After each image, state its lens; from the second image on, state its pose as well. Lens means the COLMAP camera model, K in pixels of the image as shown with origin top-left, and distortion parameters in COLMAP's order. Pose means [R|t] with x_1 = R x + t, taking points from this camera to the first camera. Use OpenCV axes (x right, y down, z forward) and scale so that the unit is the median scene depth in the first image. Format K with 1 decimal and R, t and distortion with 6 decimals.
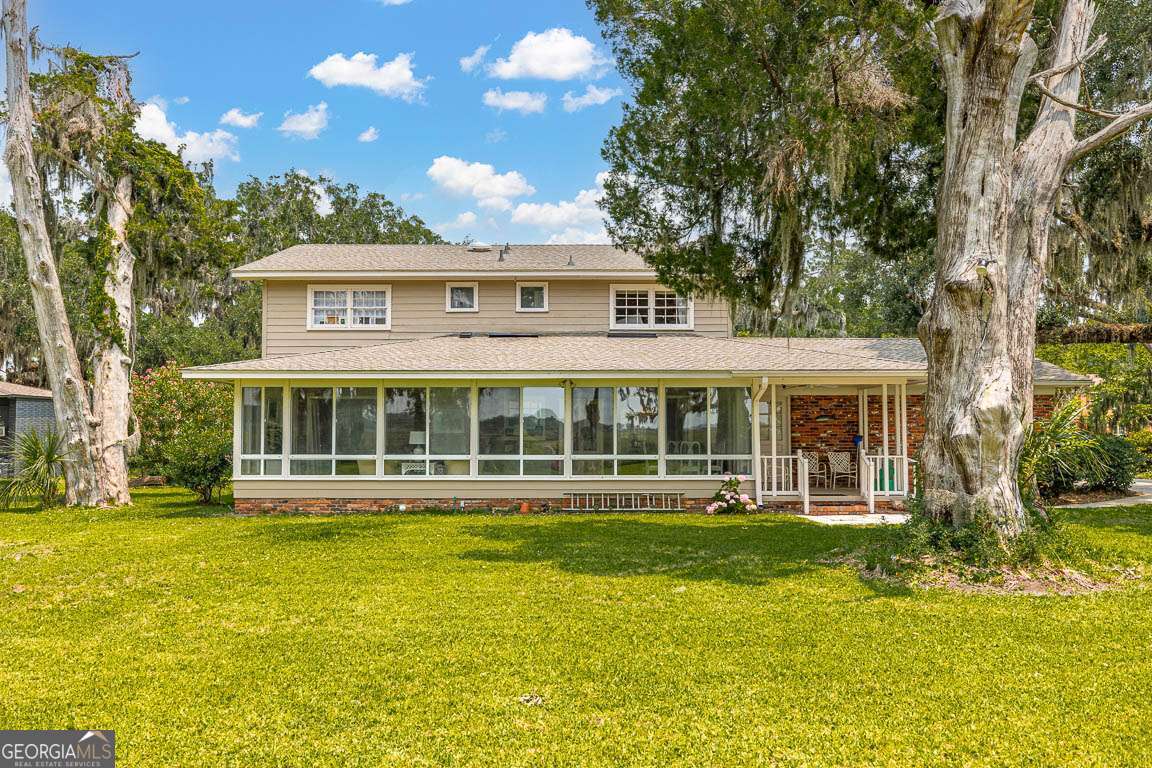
lens RADIAL K [[950.7, 0, 575.6], [0, 950.7, 386.0], [0, 0, 1]] dist [0.002431, -0.003239]
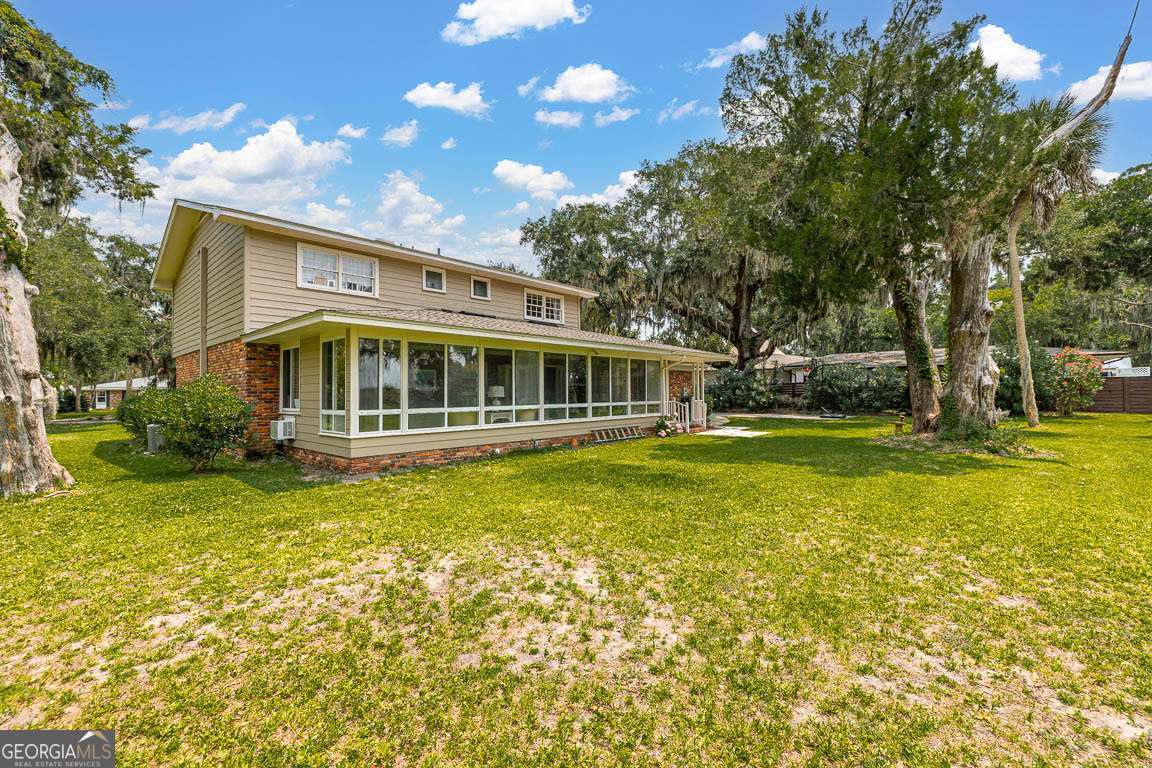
lens RADIAL K [[487.8, 0, 576.1], [0, 487.8, 384.1], [0, 0, 1]] dist [0.002337, -0.000049]
pose [[0.680974, 0.008422, 0.732259, -0.498443], [-0.025729, 0.999592, 0.012430, 0.031953], [-0.731855, -0.027305, 0.680913, 0.471215]]
